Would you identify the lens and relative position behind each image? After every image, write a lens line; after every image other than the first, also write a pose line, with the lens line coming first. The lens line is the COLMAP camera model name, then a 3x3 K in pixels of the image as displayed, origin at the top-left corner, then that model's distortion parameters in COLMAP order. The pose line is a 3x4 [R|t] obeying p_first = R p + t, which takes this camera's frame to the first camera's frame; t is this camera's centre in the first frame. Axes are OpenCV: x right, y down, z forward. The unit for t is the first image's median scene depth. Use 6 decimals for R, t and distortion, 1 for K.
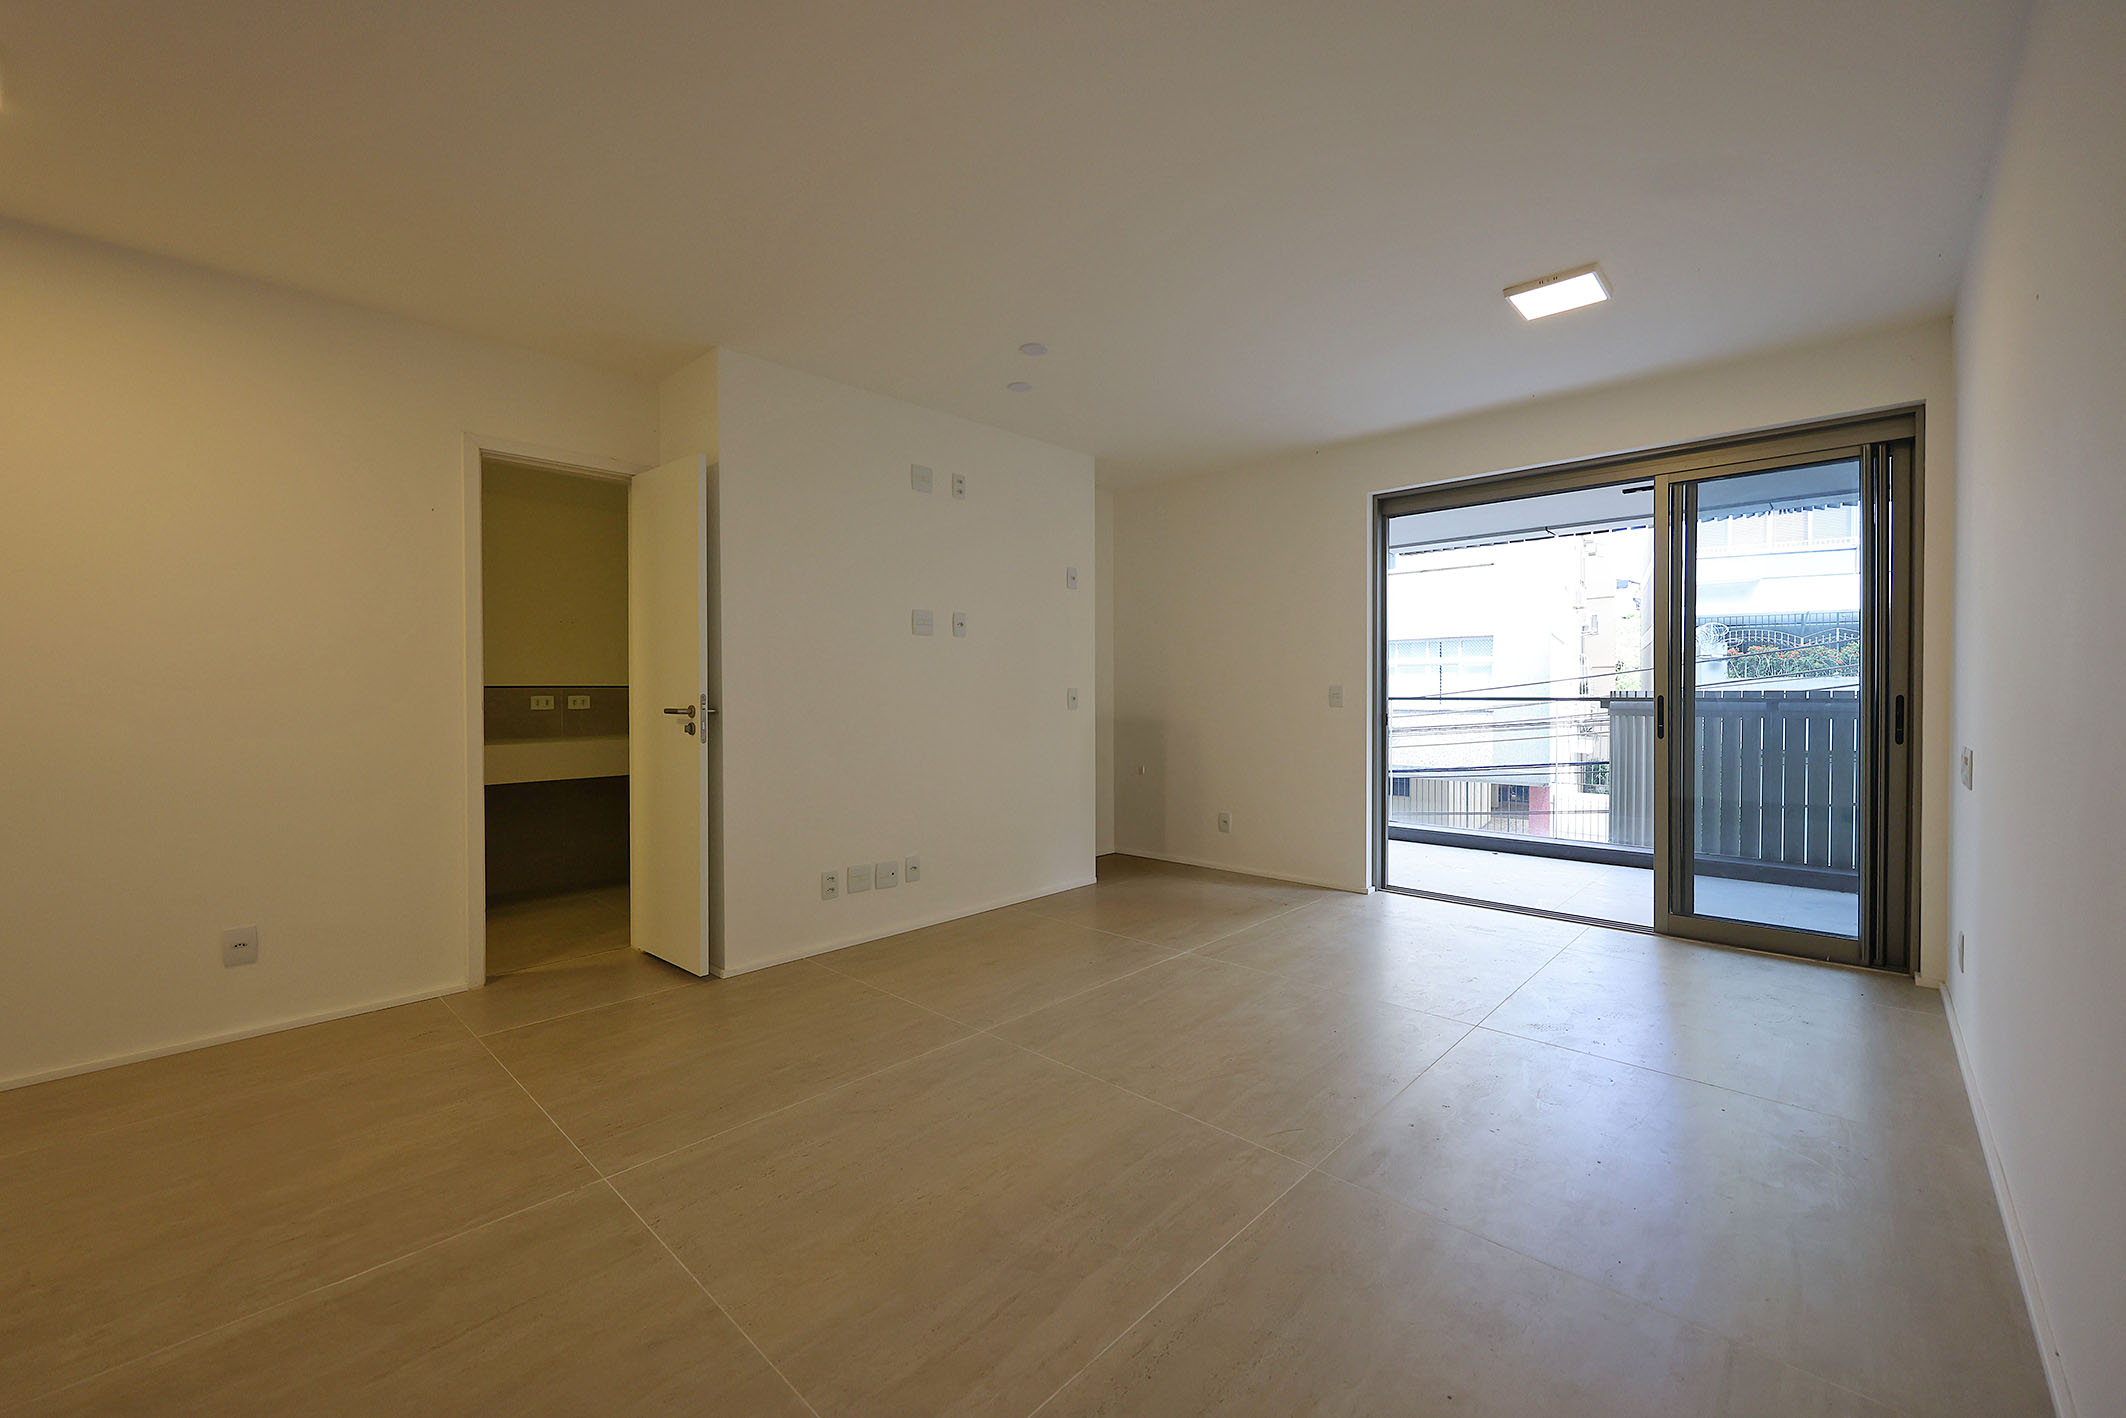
lens RADIAL K [[842.0, 0, 1056.8], [0, 842.0, 702.0], [0, 0, 1]] dist [0.000224, 0.000001]
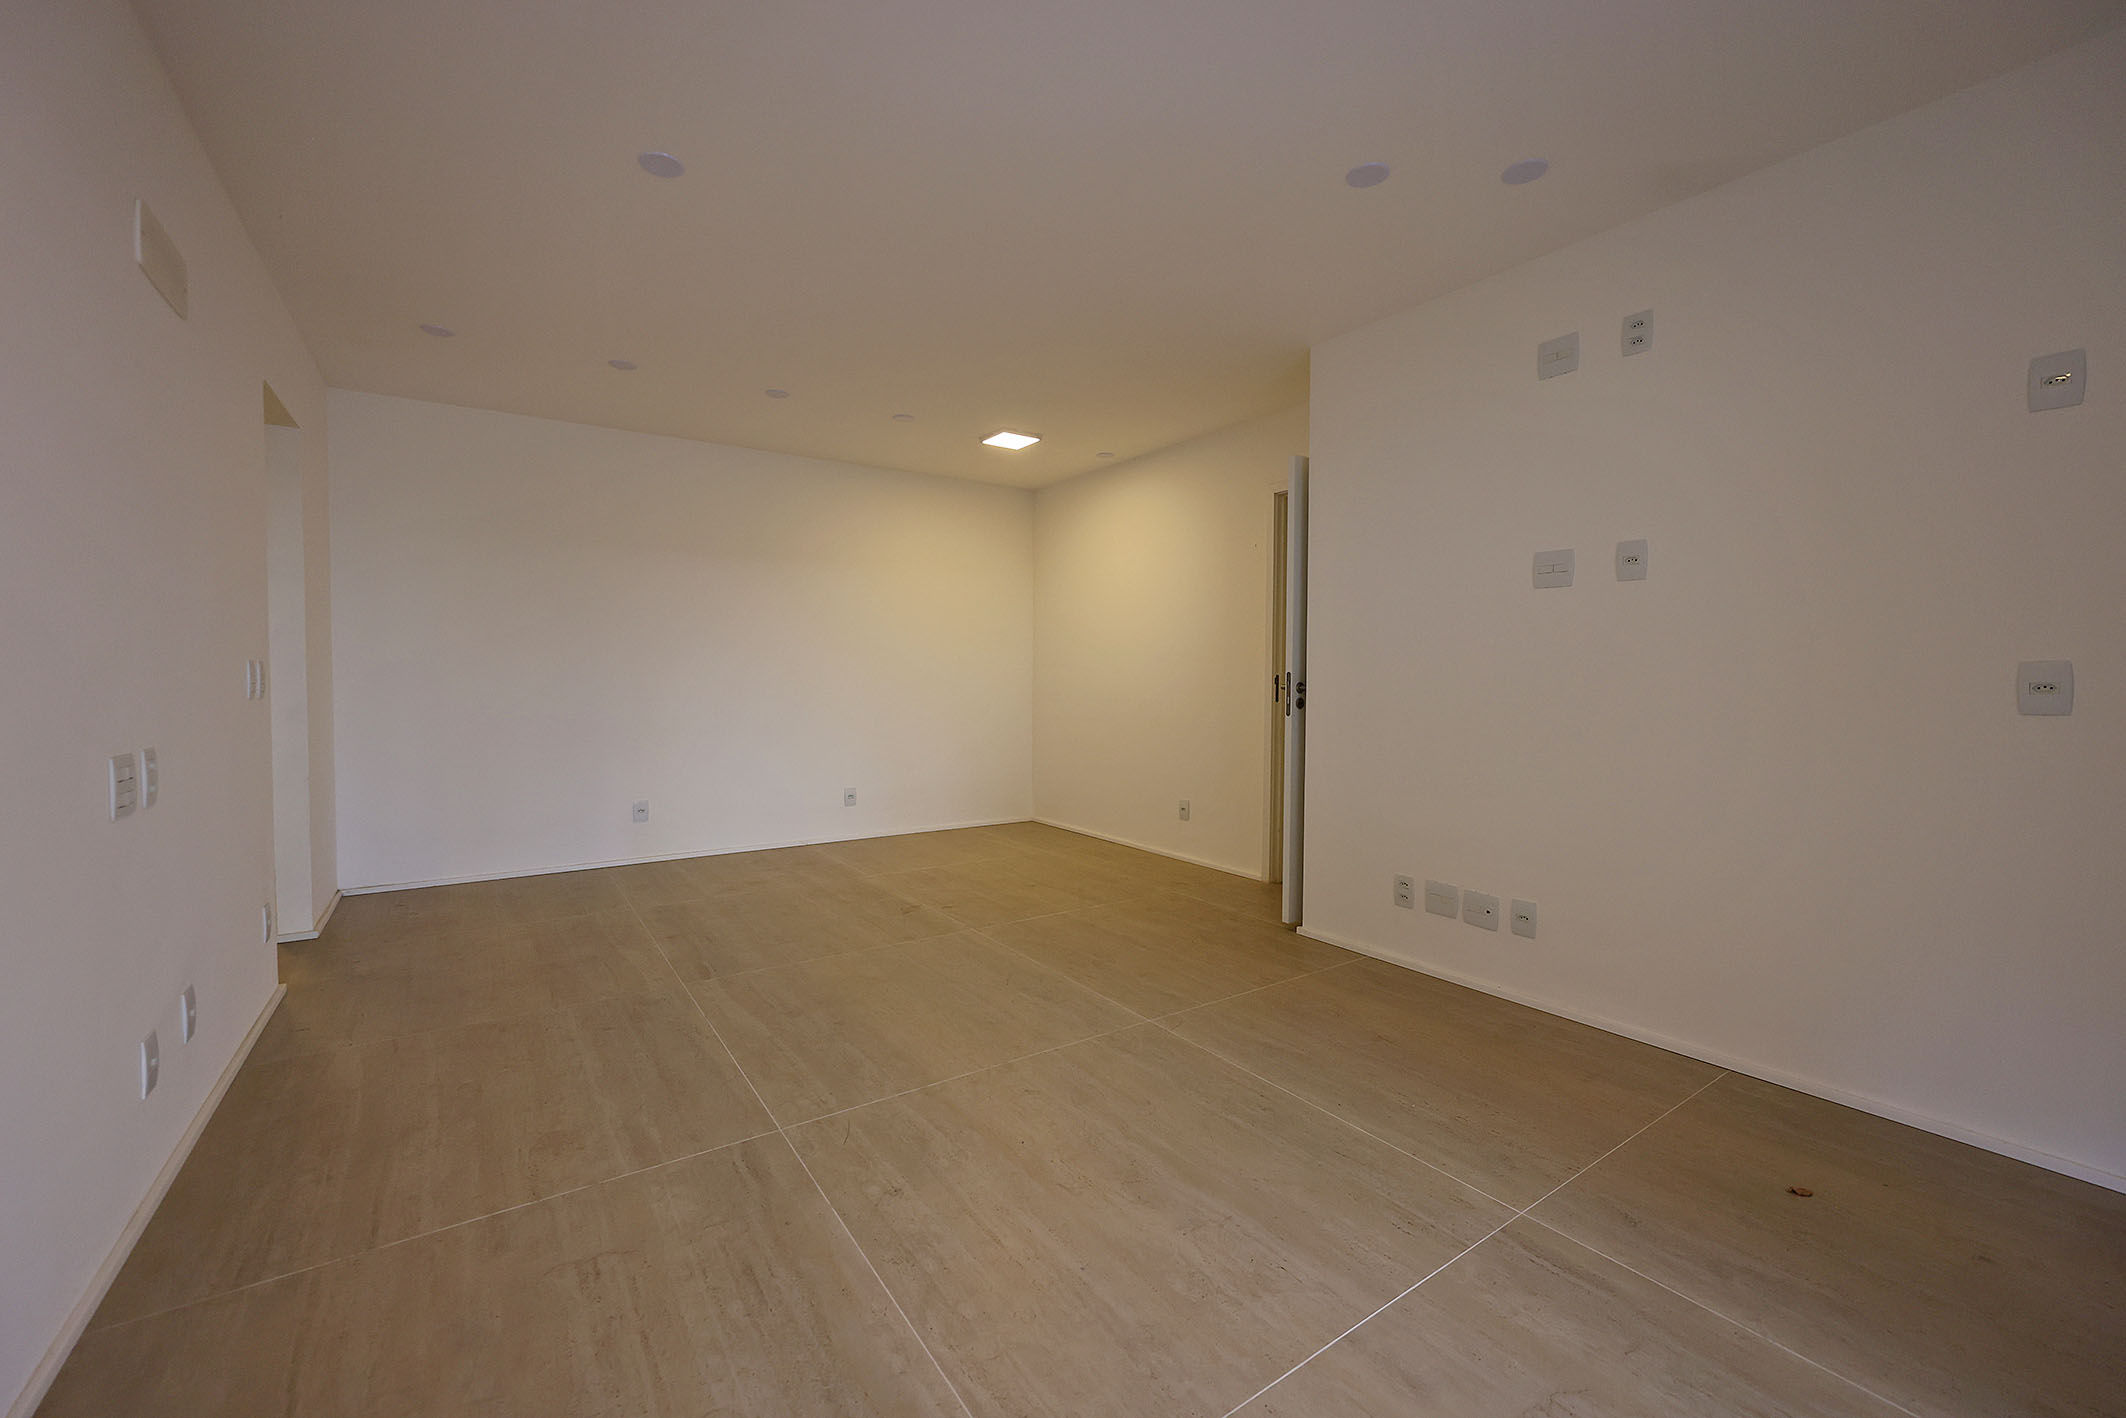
lens RADIAL K [[851.1, 0, 1055.8], [0, 851.1, 706.4], [0, 0, 1]] dist [-0.000638, -0.000032]
pose [[-0.211013, 0.037969, -0.976745, 0.661116], [-0.014875, 0.999005, 0.042048, -0.006744], [0.977370, 0.023402, -0.210239, 0.824562]]
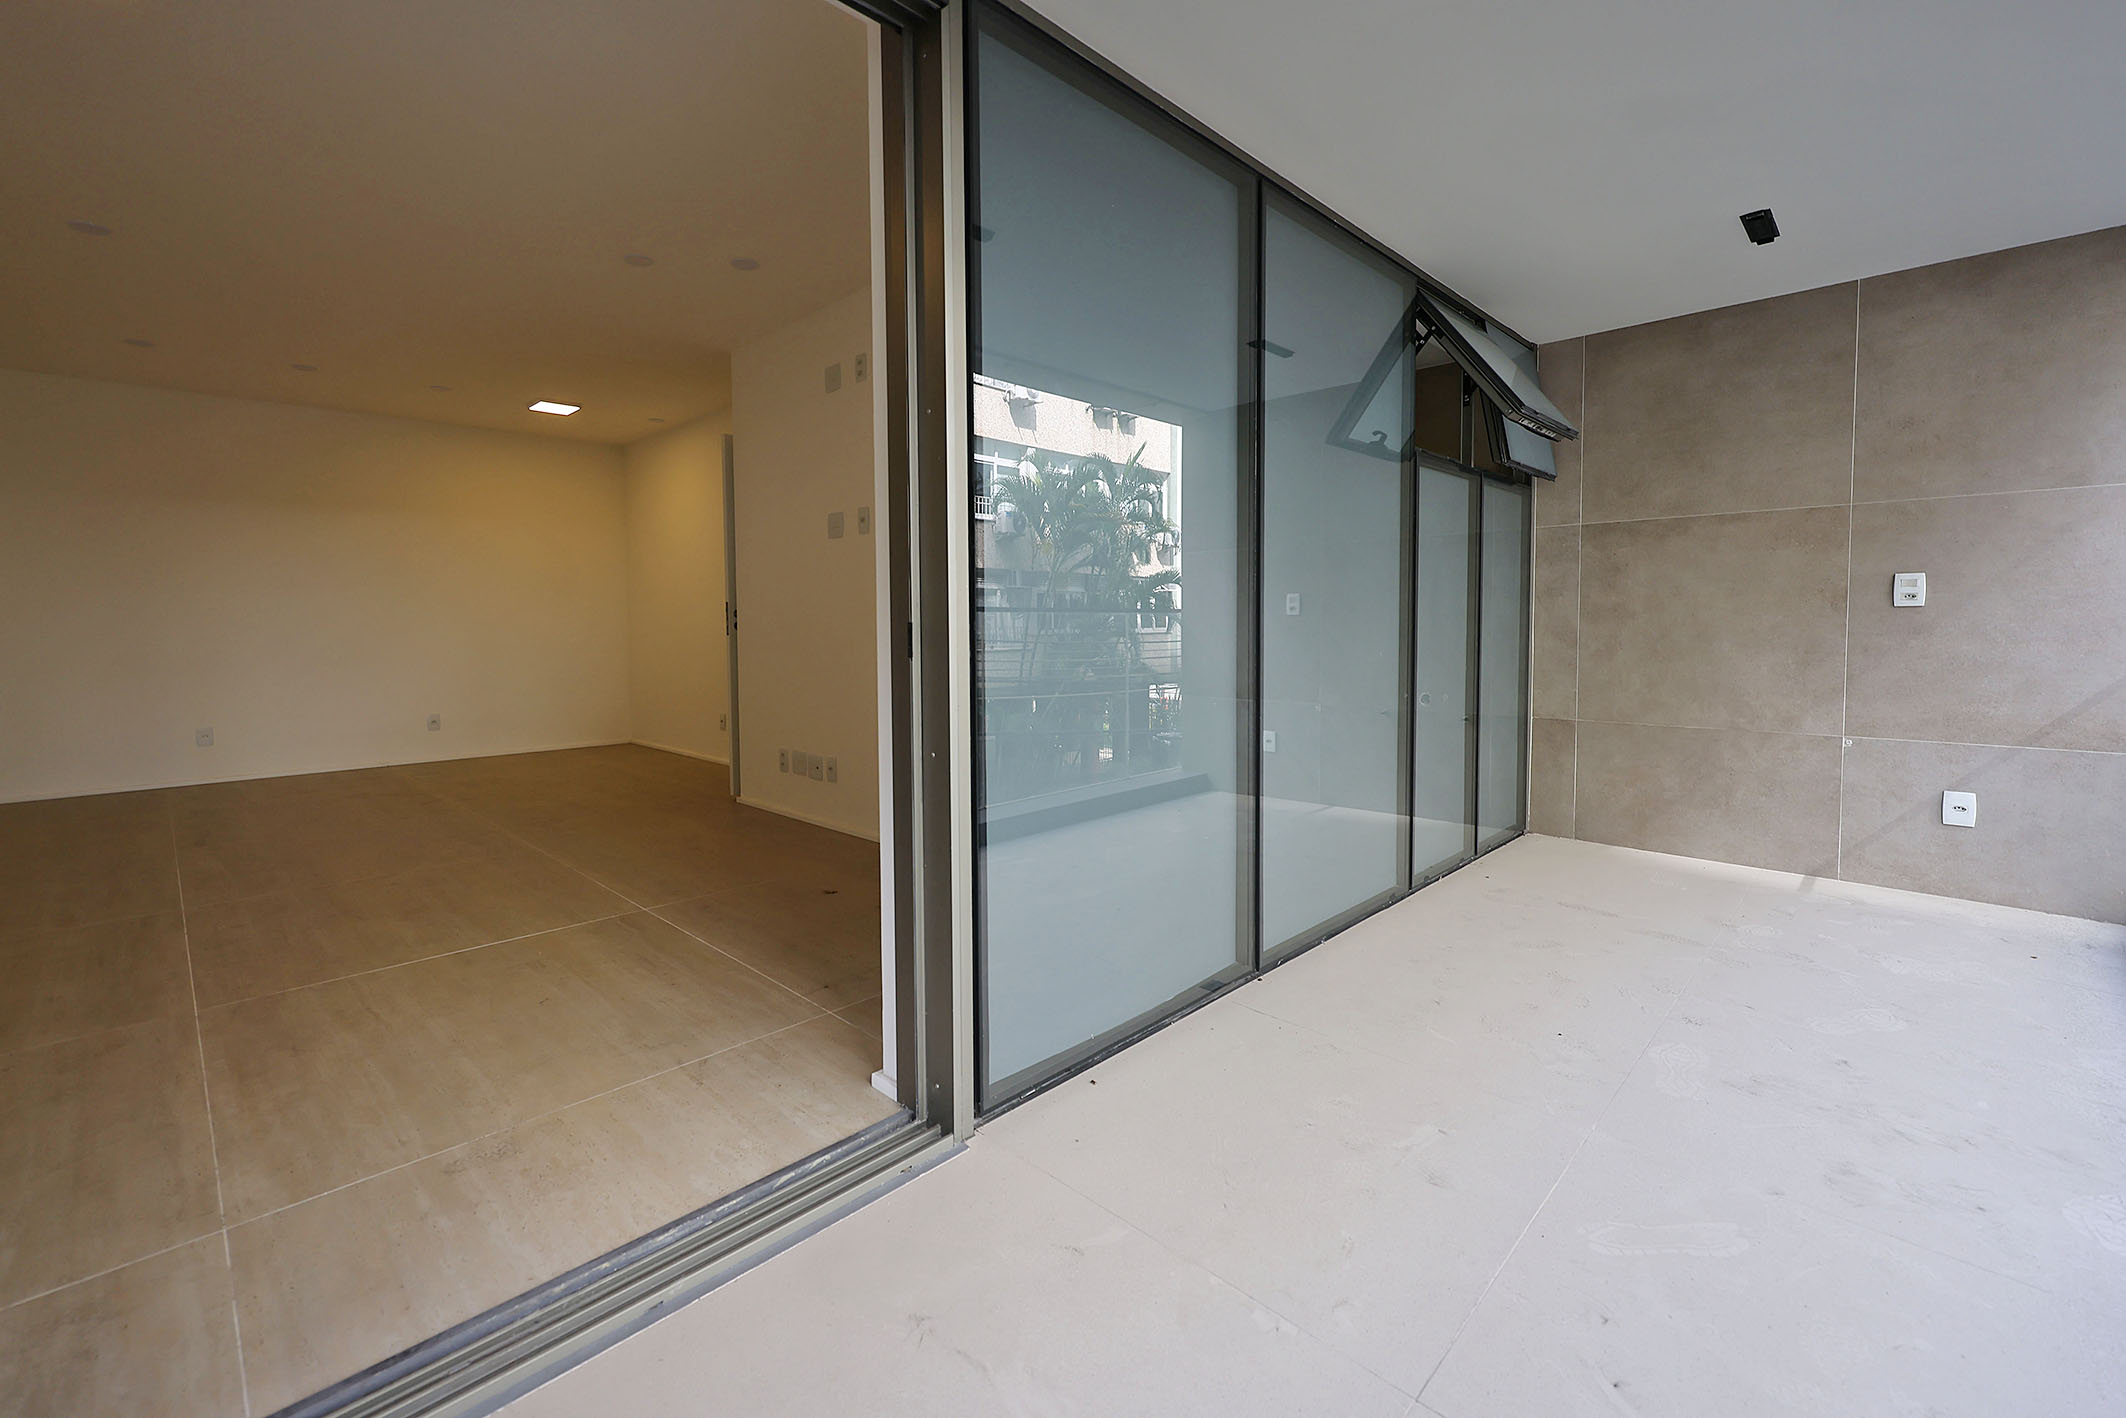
lens RADIAL K [[896.0, 0, 997.9], [0, 896.0, 666.7], [0, 0, 1]] dist [0.000917, 0.000821]
pose [[-0.051714, 0.053021, -0.997253, 0.972677], [-0.003023, 0.998577, 0.053248, 0.015959], [0.998657, 0.005768, -0.051480, 1.363605]]
